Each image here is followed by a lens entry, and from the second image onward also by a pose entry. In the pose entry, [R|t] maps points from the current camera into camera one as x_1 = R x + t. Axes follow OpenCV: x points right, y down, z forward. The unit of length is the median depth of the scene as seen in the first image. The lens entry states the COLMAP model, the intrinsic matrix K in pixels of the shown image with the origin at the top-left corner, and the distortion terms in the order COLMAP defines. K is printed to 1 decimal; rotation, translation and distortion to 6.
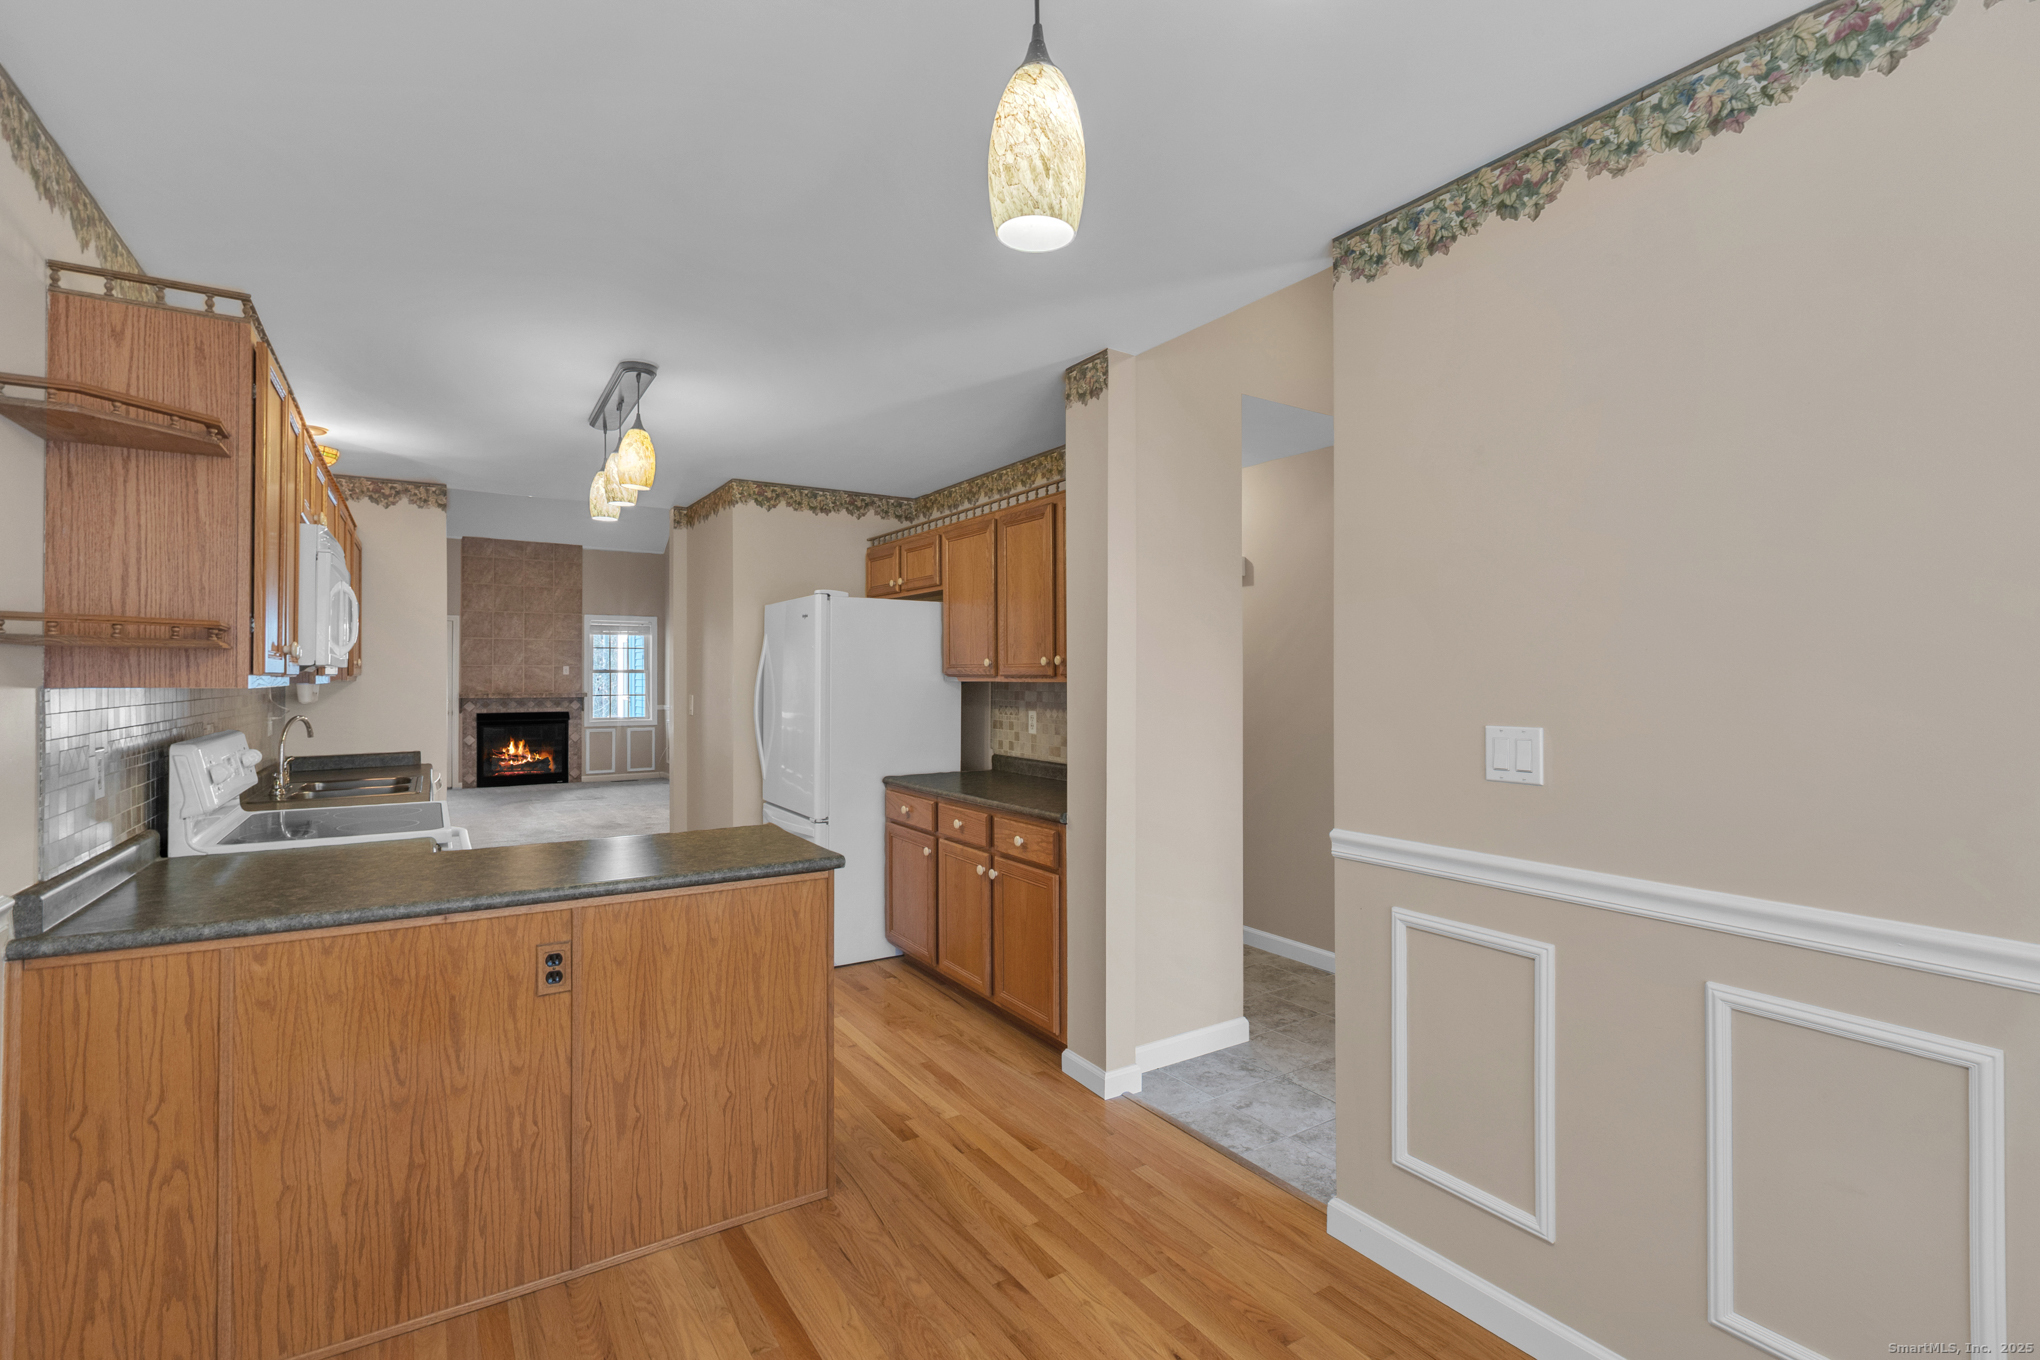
lens RADIAL K [[946.3, 0, 1003.8], [0, 946.3, 667.6], [0, 0, 1]] dist [0.018177, -0.000512]
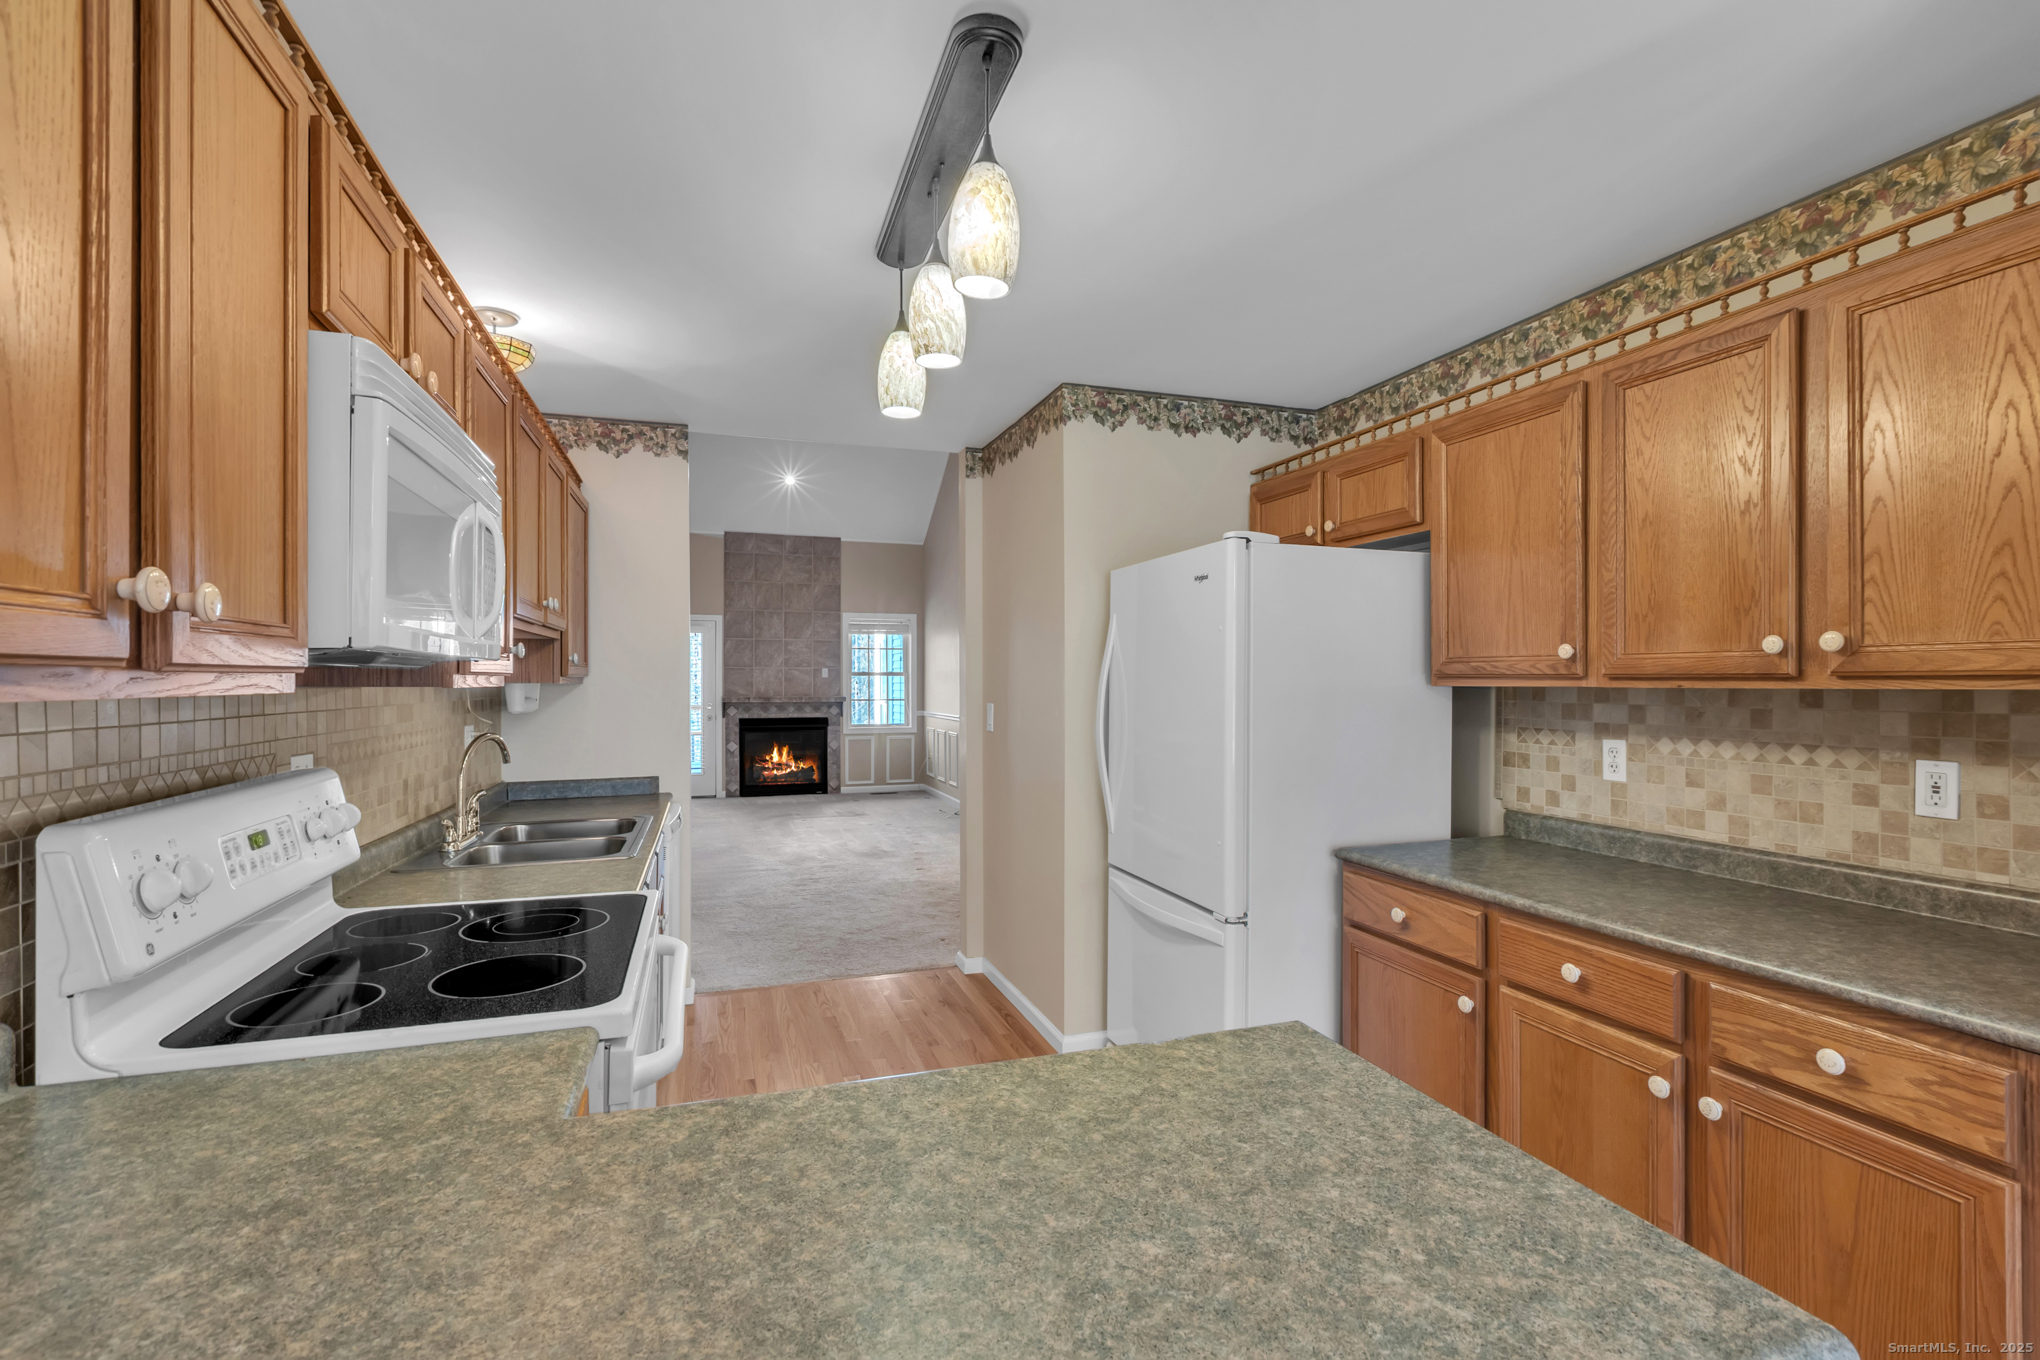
lens RADIAL K [[1022.8, 0, 1018.3], [0, 1022.8, 675.6], [0, 0, 1]] dist [-0.000405, -0.000571]
pose [[0.970646, -0.000563, -0.240510, -0.126596], [0.001797, 0.999986, 0.004915, 0.003525], [0.240504, -0.005203, 0.970634, 0.256486]]
